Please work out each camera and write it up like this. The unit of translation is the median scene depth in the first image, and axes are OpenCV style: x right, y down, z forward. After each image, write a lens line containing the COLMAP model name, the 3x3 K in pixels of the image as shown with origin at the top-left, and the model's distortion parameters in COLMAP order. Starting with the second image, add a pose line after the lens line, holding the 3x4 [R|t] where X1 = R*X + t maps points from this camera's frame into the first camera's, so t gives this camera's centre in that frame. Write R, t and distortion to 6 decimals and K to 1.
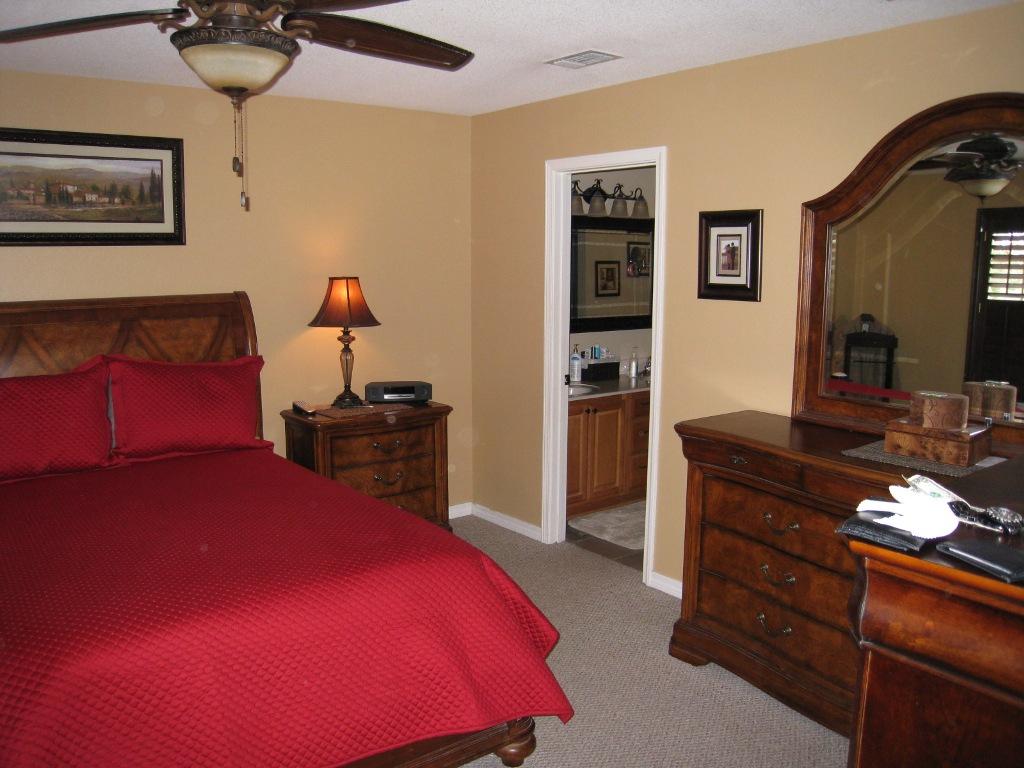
lens RADIAL K [[841.7, 0, 509.3], [0, 841.7, 382.6], [0, 0, 1]] dist [-0.159545, 0.088960]
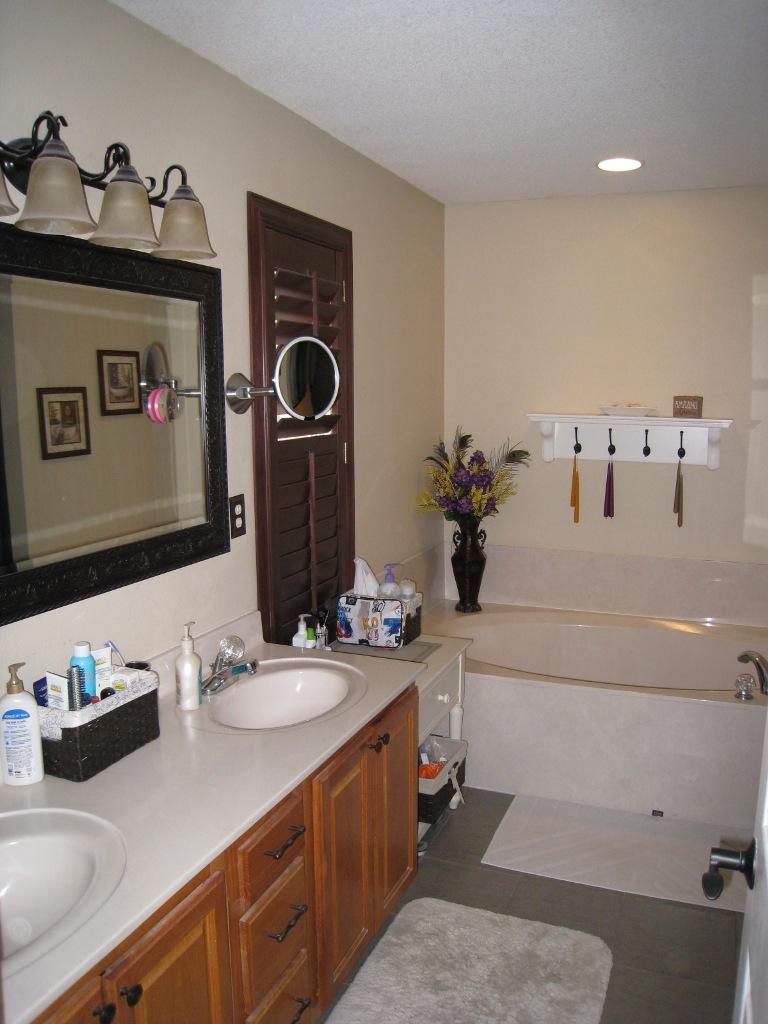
lens RADIAL K [[841.7, 0, 385.5], [0, 841.7, 513.1], [0, 0, 1]] dist [-0.159545, 0.088960]
pose [[0.870553, -0.080819, 0.485393, 0.040264], [0.078954, 0.996581, 0.024330, -0.065719], [-0.485700, 0.017143, 0.873957, 0.469629]]
